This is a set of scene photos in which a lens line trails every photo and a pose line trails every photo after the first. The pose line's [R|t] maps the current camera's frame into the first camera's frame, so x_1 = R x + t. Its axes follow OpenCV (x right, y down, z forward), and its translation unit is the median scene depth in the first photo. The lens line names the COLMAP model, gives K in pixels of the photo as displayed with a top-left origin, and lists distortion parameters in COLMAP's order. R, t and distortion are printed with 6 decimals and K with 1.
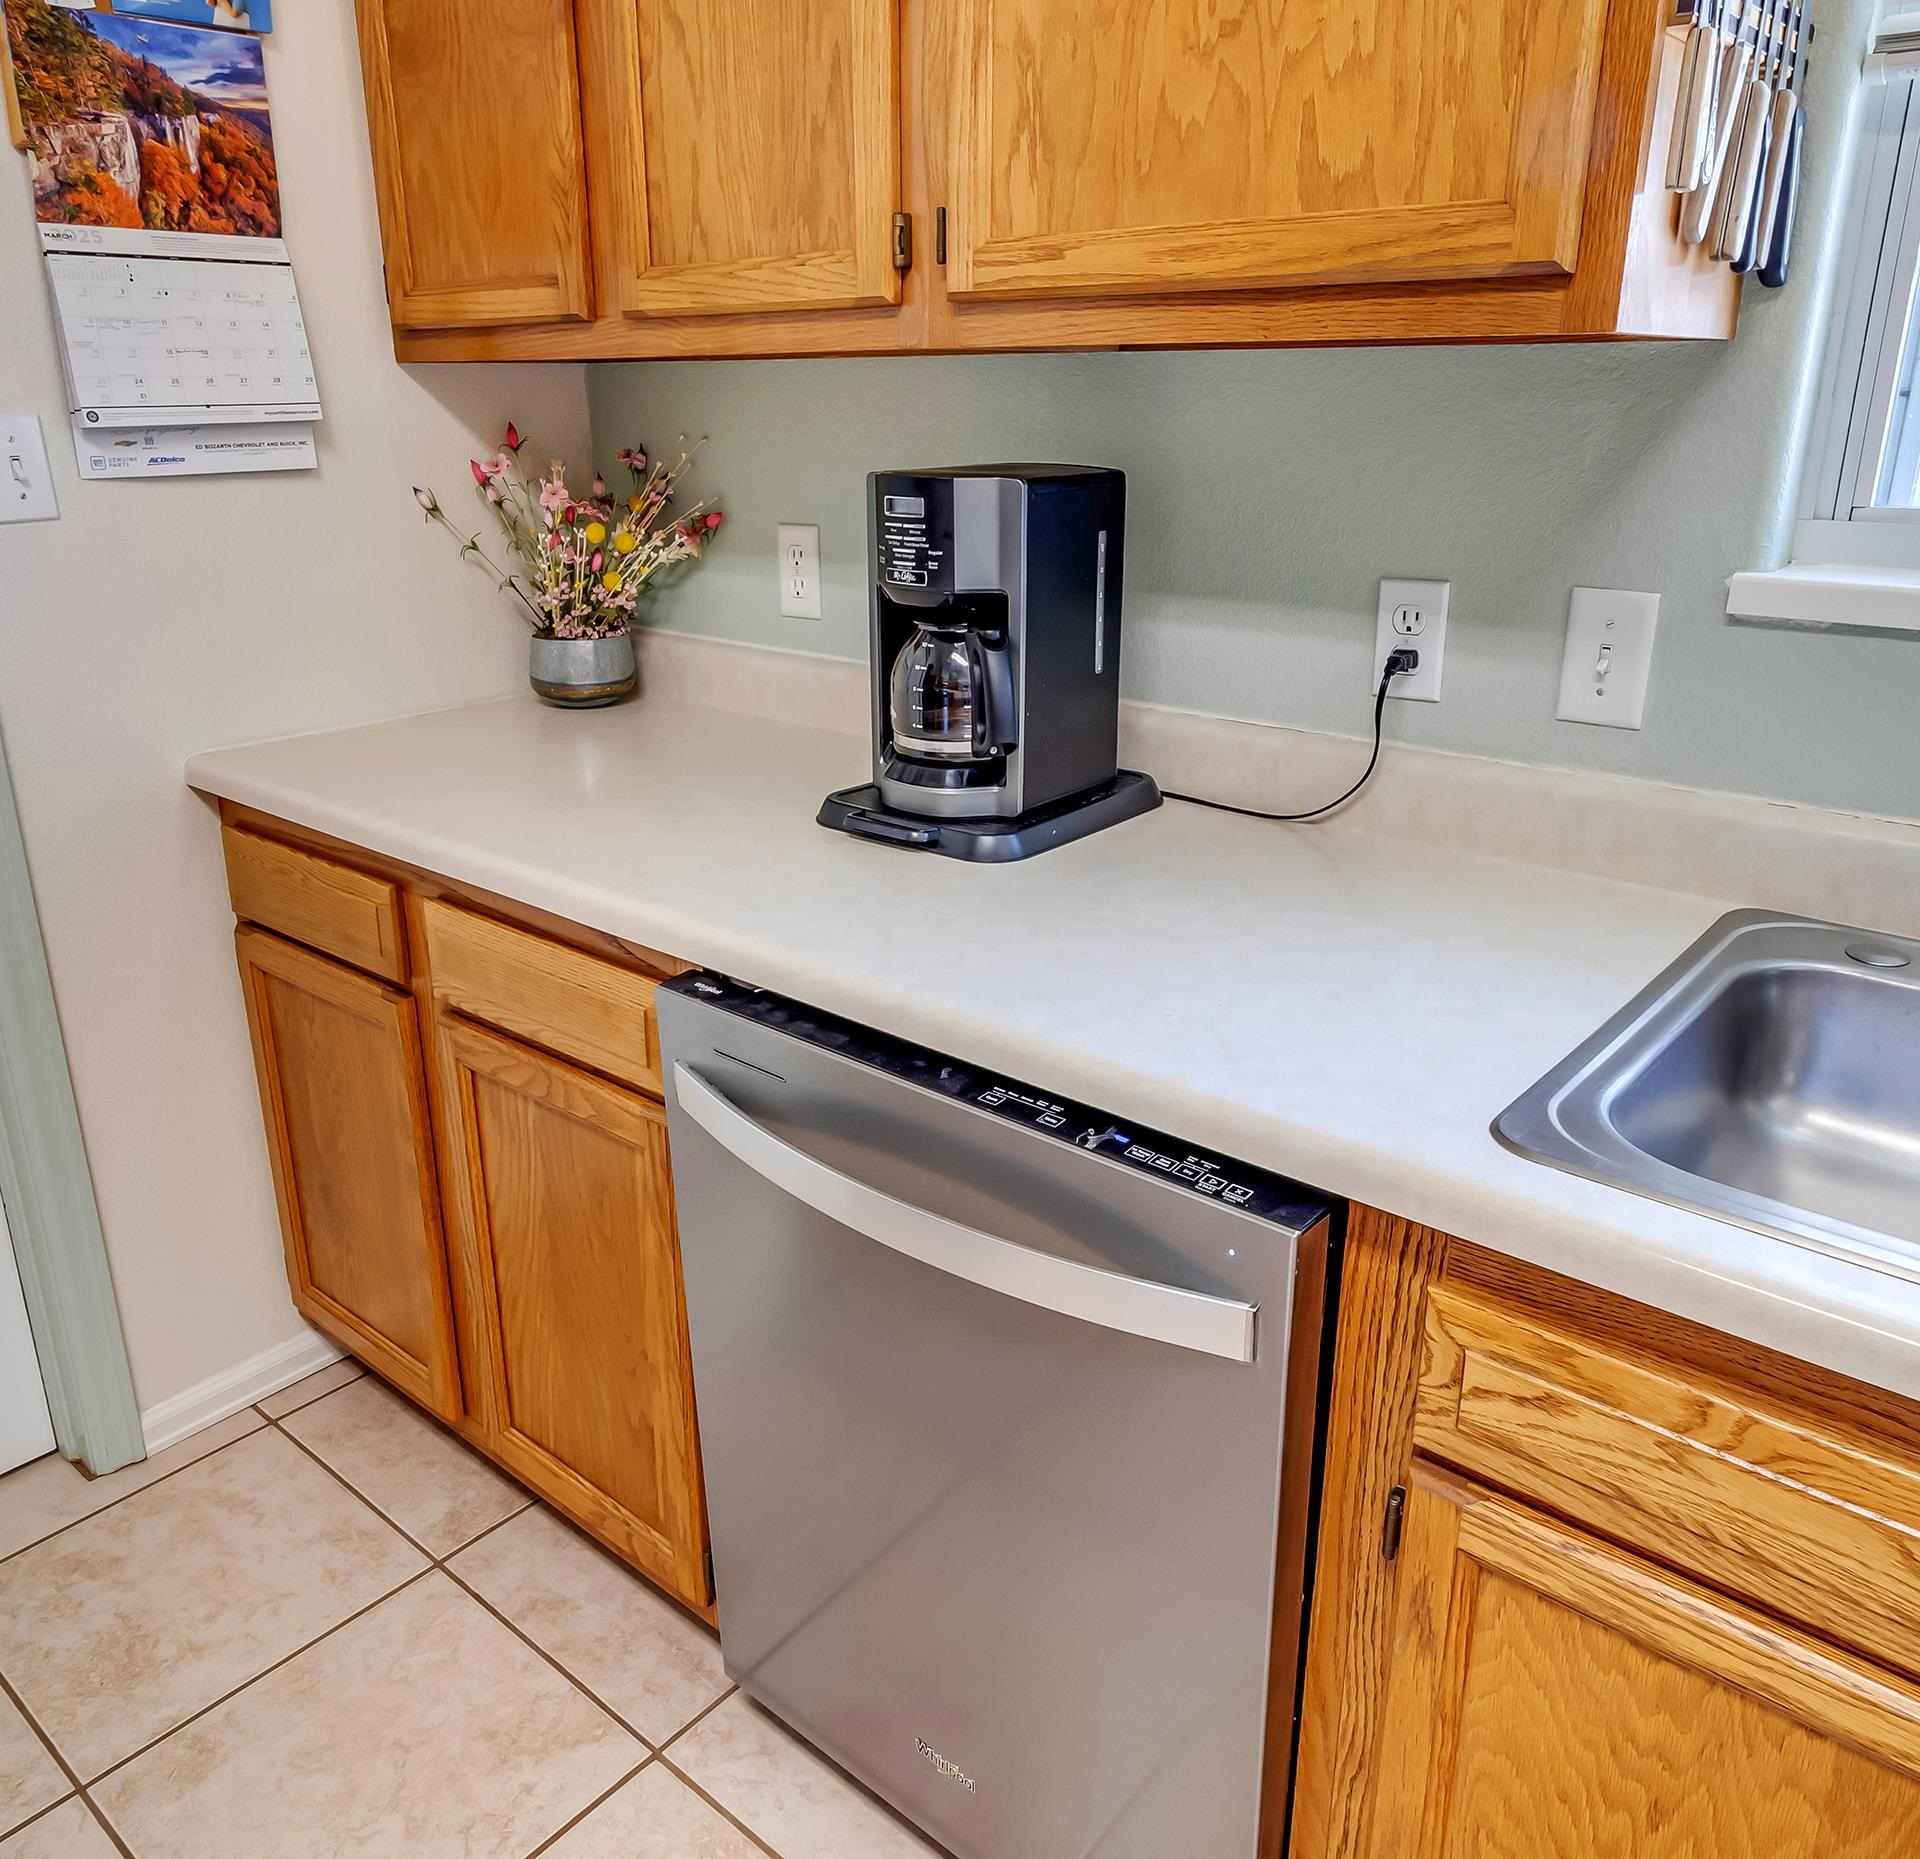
lens RADIAL K [[1544.6, 0, 919.2], [0, 1544.6, 893.8], [0, 0, 1]] dist [0.007947, -0.000040]
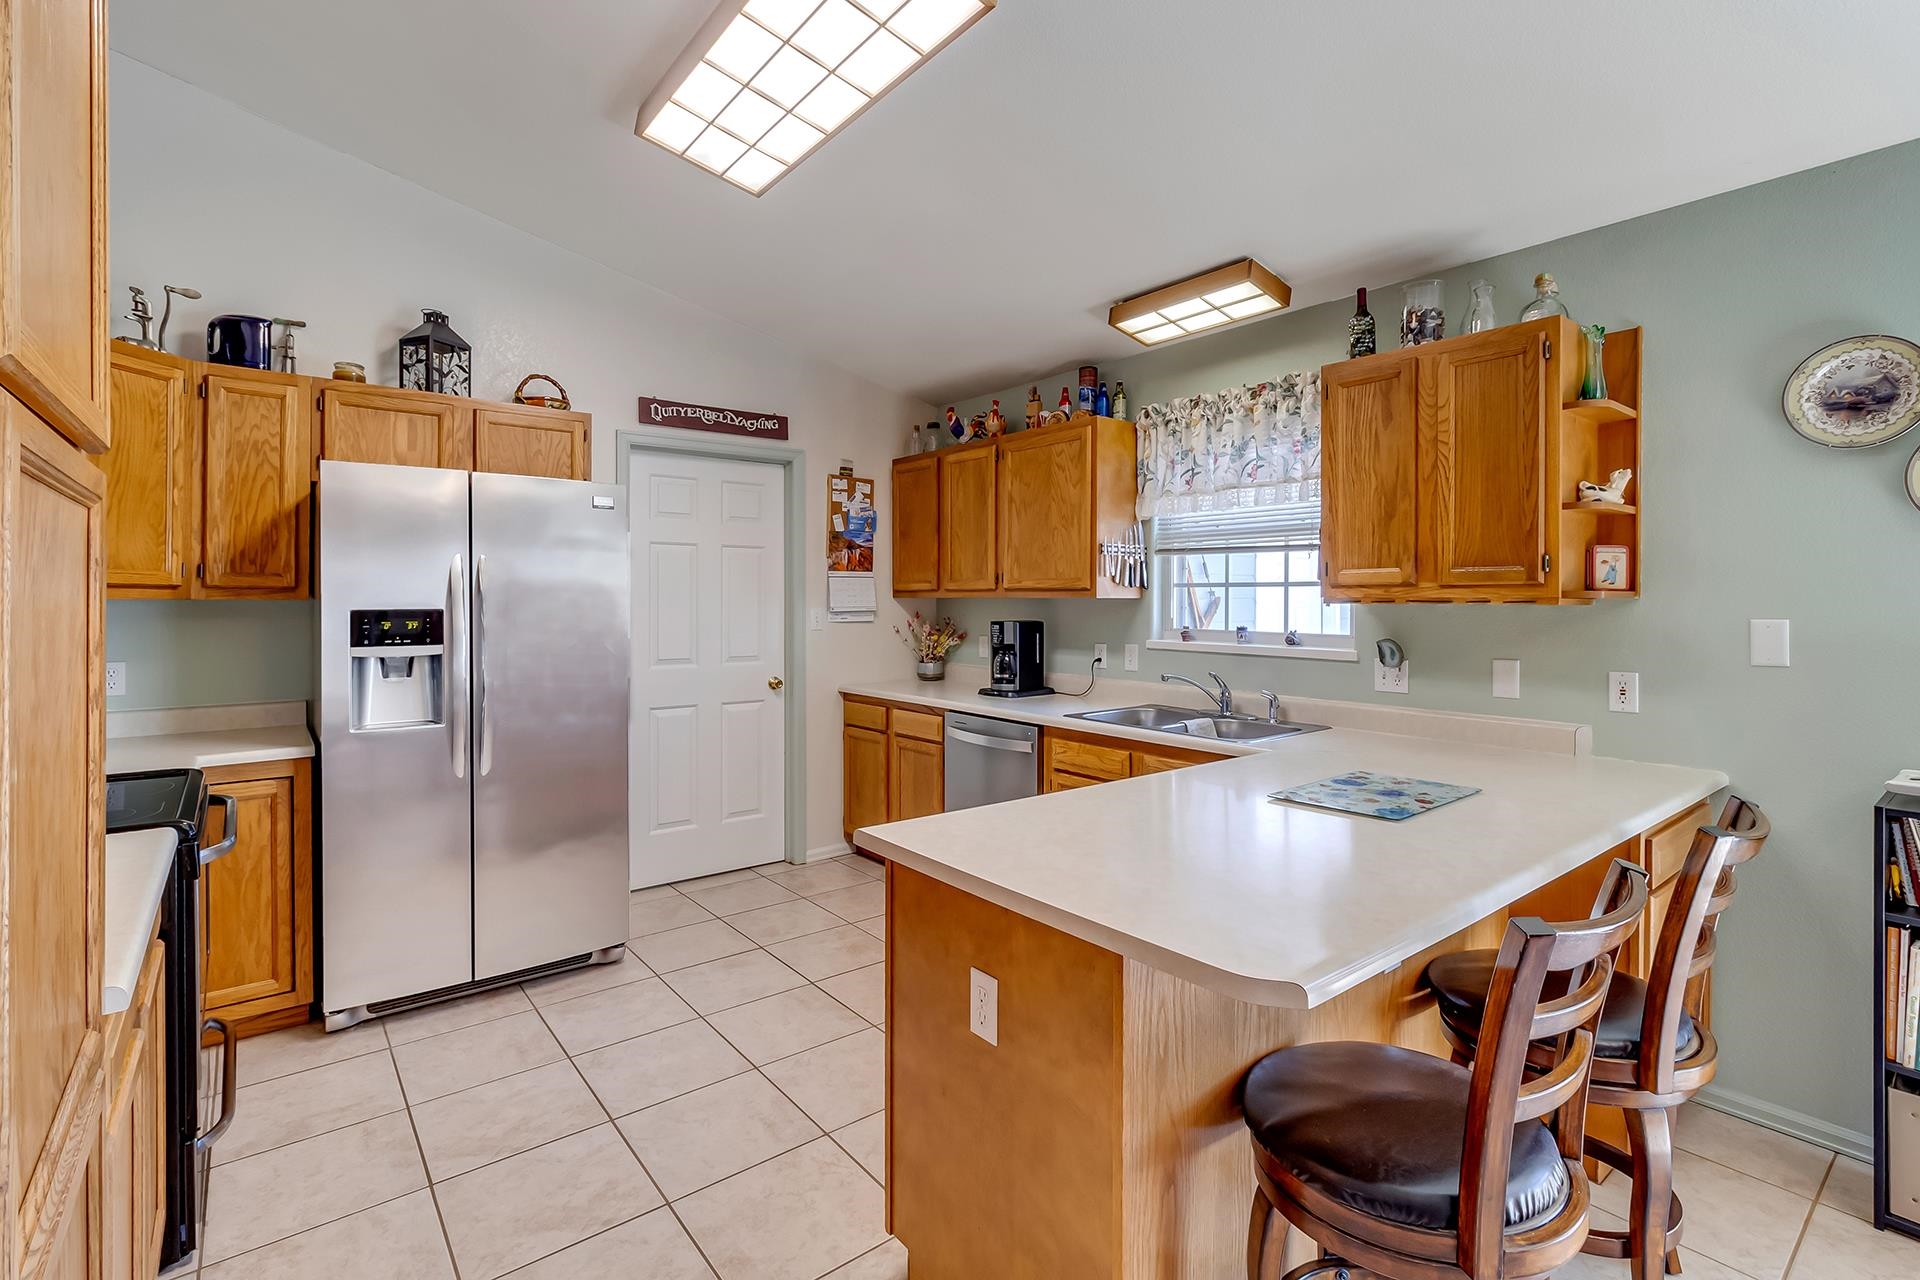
lens RADIAL K [[879.2, 0, 962.2], [0, 879.2, 602.9], [0, 0, 1]] dist [-0.000579, -0.000271]
pose [[0.984539, 0.009016, -0.174934, 0.397546], [-0.062593, 0.950845, -0.303276, 0.569261], [0.163601, 0.309537, 0.936708, -1.788549]]
